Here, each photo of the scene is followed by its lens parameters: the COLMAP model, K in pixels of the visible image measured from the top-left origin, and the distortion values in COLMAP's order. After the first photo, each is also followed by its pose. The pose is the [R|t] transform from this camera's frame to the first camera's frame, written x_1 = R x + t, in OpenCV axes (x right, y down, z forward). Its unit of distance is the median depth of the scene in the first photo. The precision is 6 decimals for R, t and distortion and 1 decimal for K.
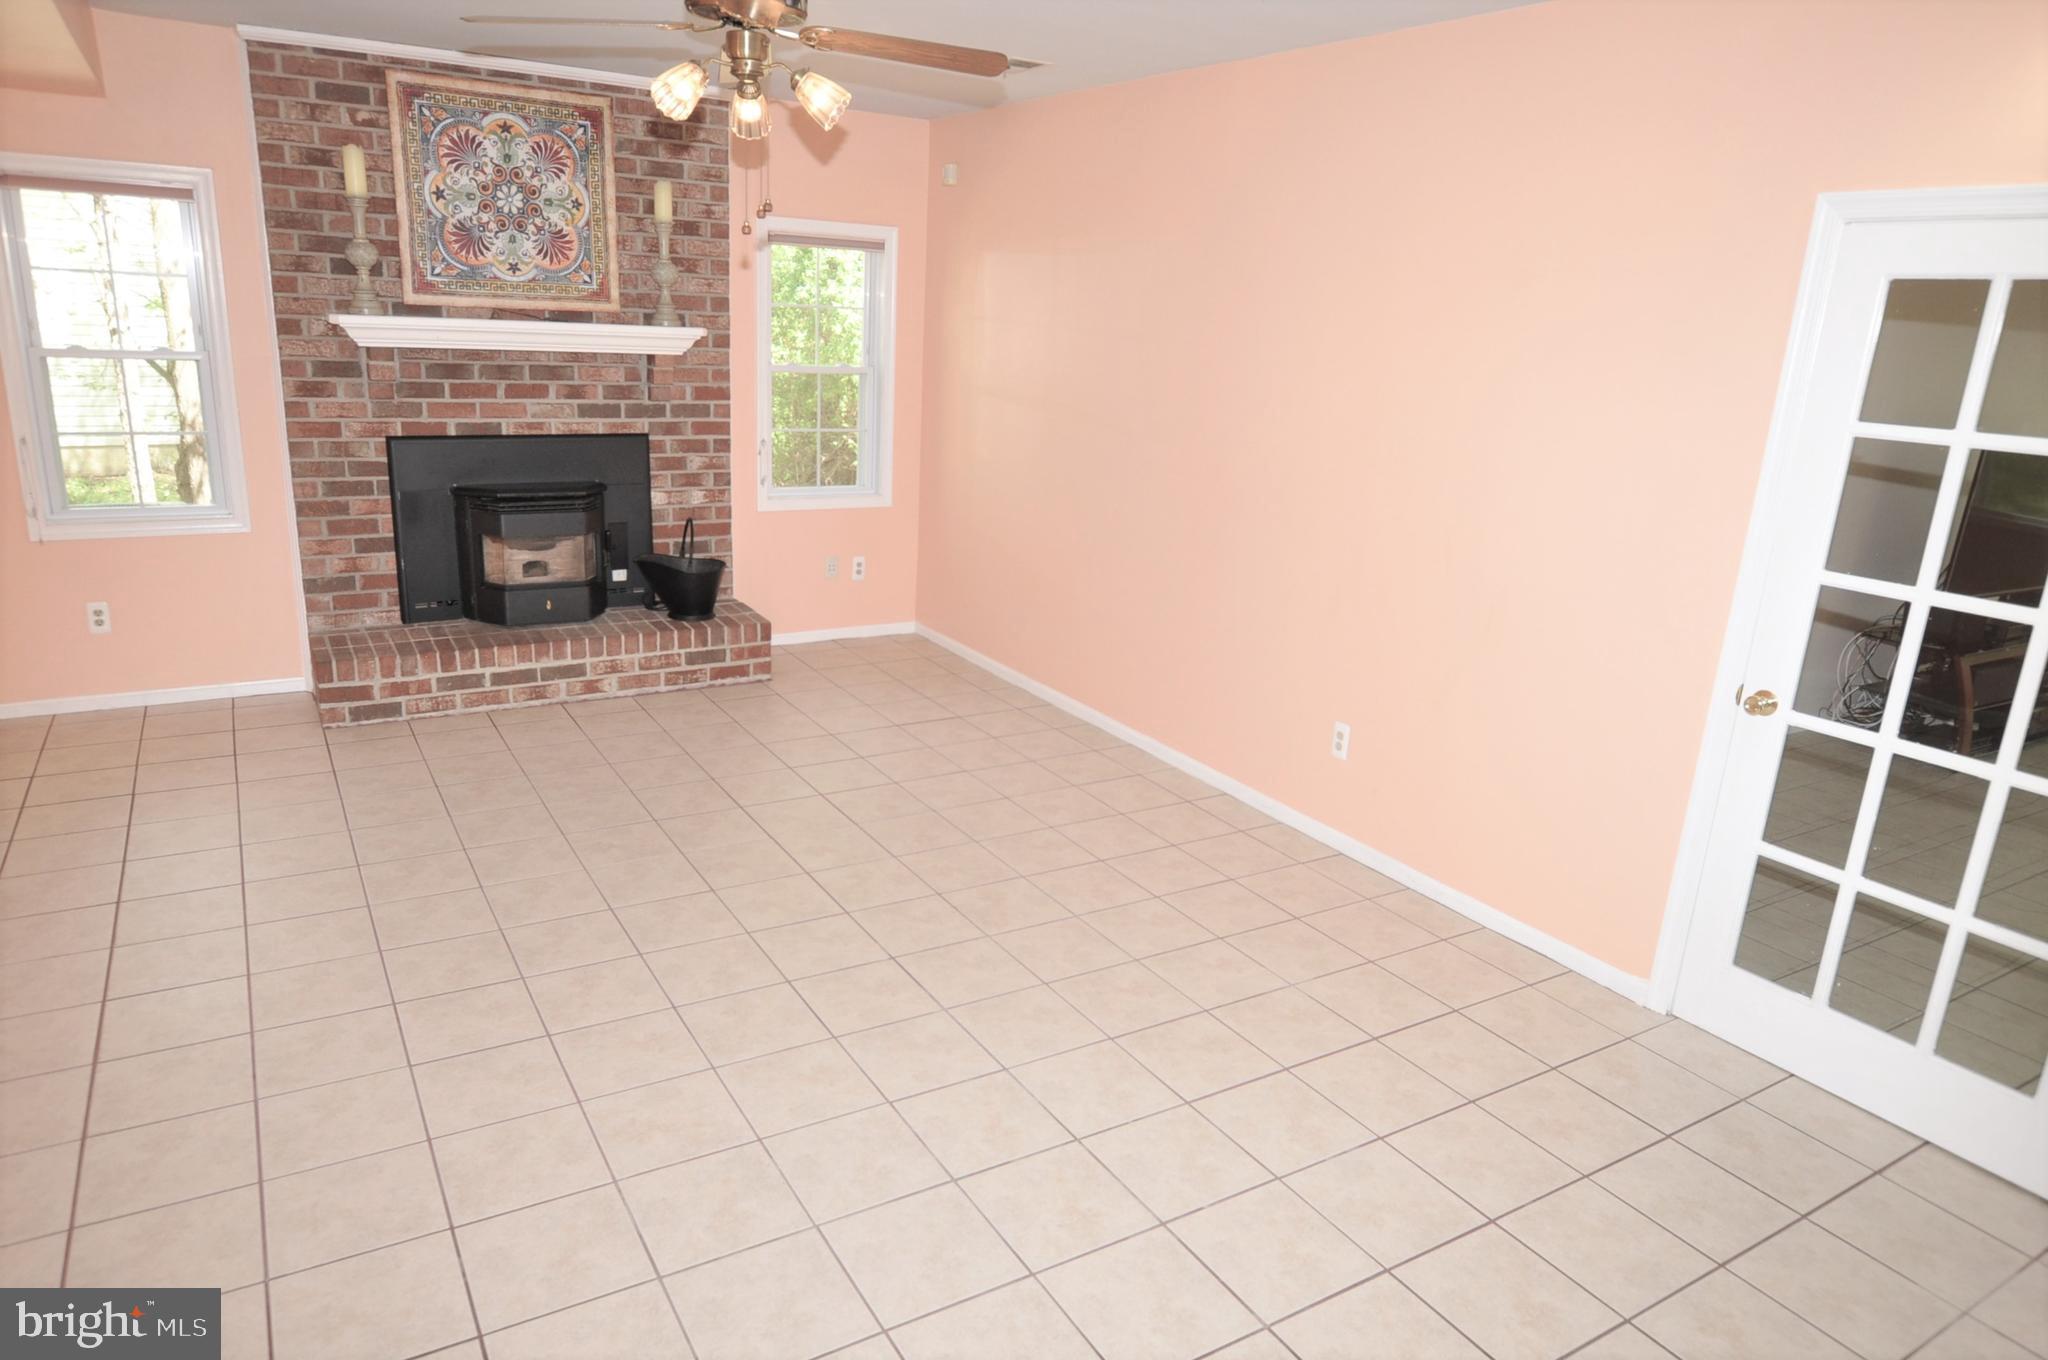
lens RADIAL K [[1280.9, 0, 1024.0], [0, 1280.9, 680.0], [0, 0, 1]] dist [-0.001278, 0.004515]
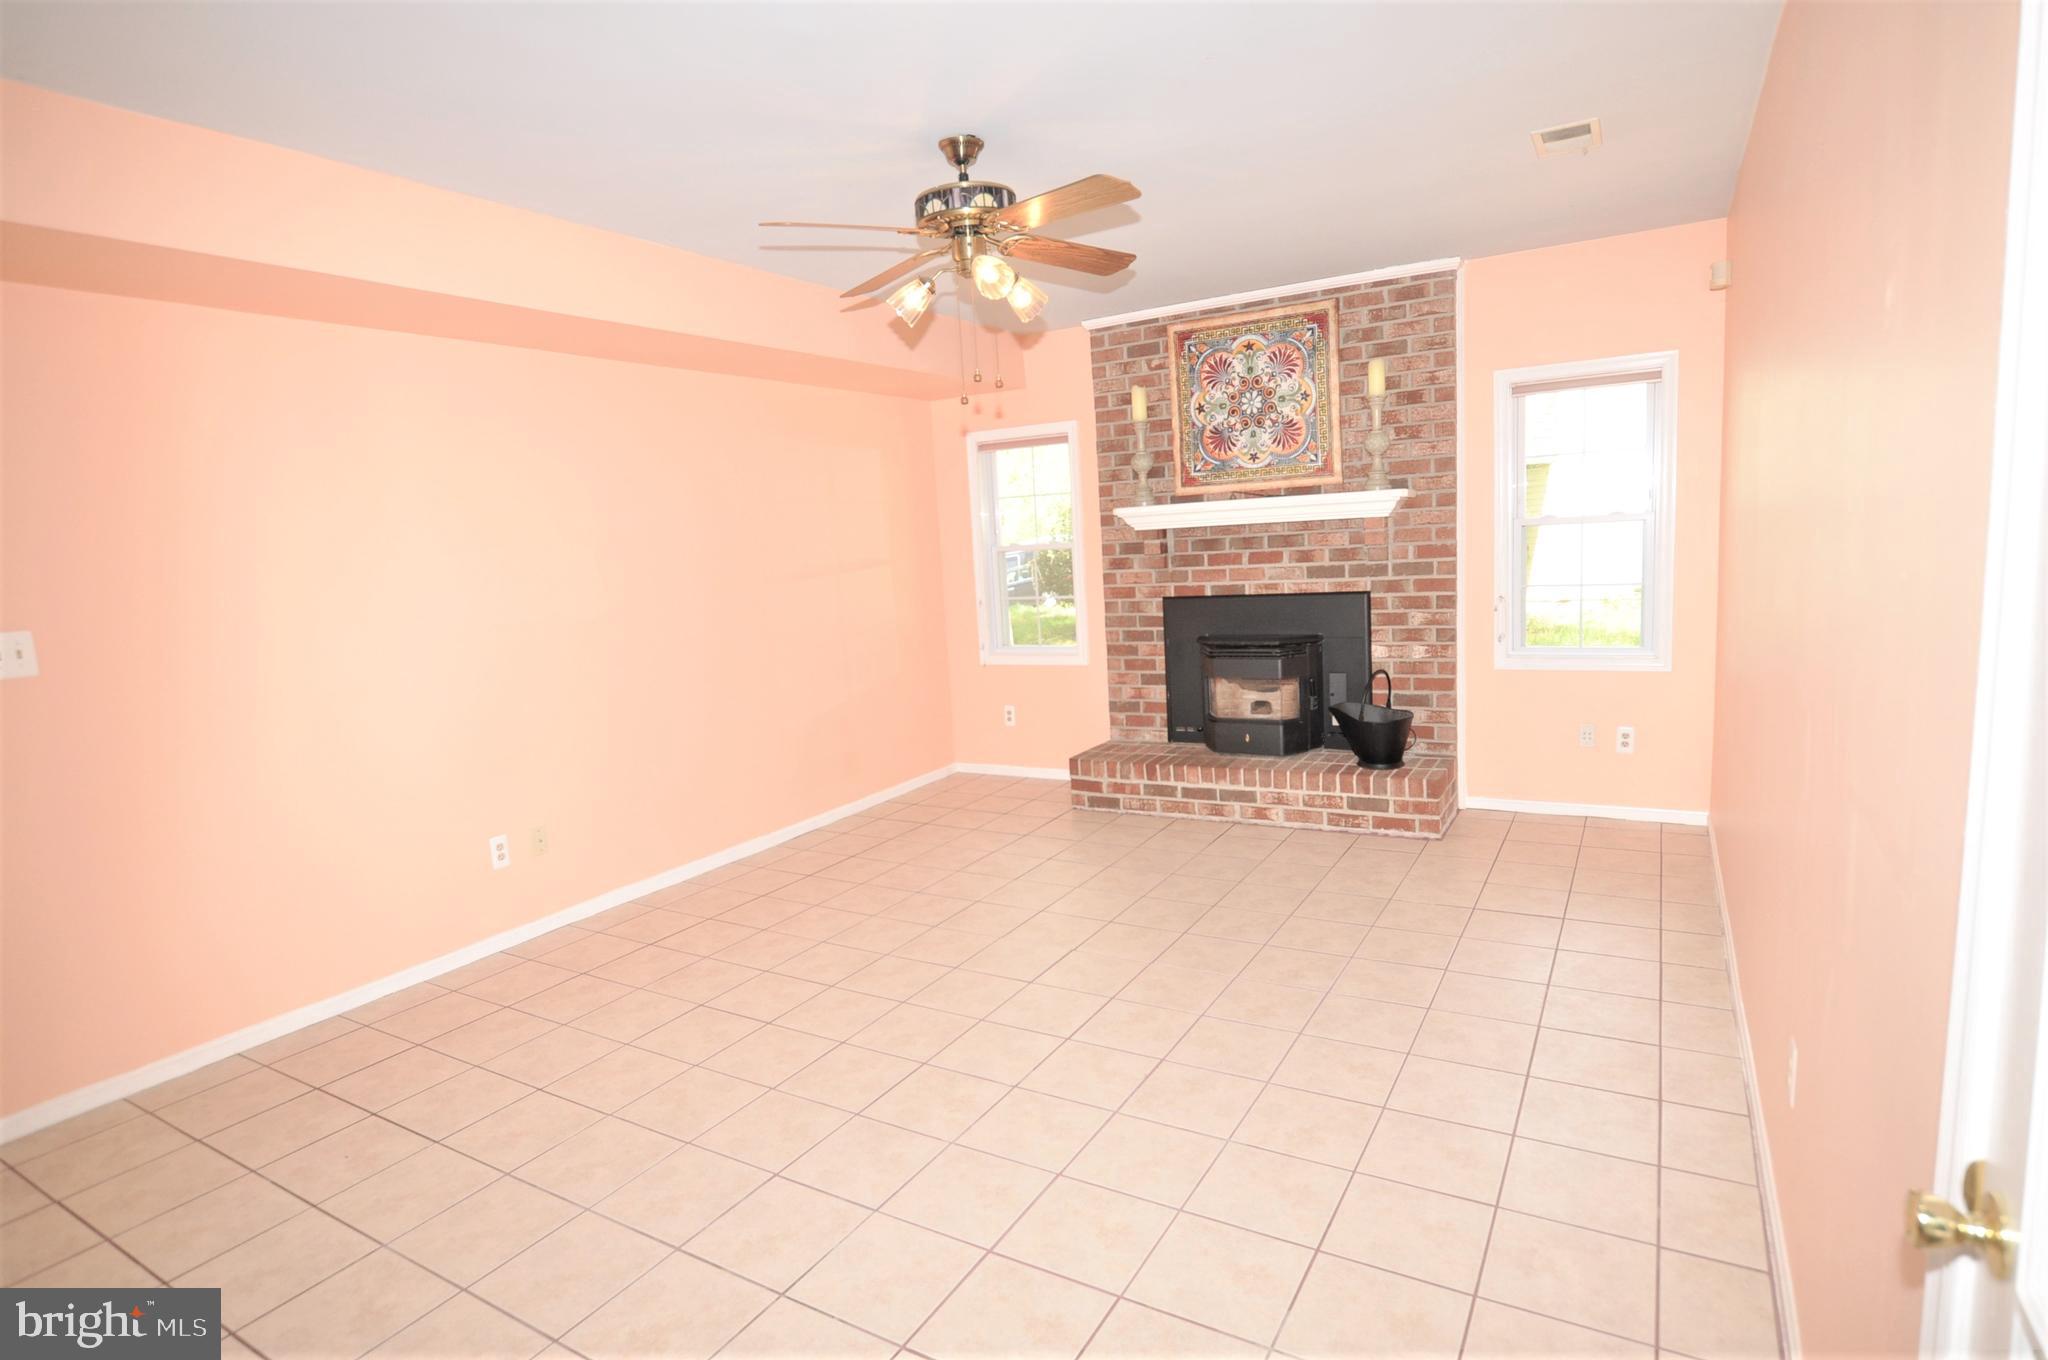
lens RADIAL K [[1094.4, 0, 1024.0], [0, 1094.4, 680.0], [0, 0, 1]] dist [-0.002326, 0.000435]
pose [[0.469573, 0.043493, -0.881822, 0.416853], [-0.162354, 0.986007, -0.037823, -0.041168], [0.867838, 0.160928, 0.470063, 0.362306]]
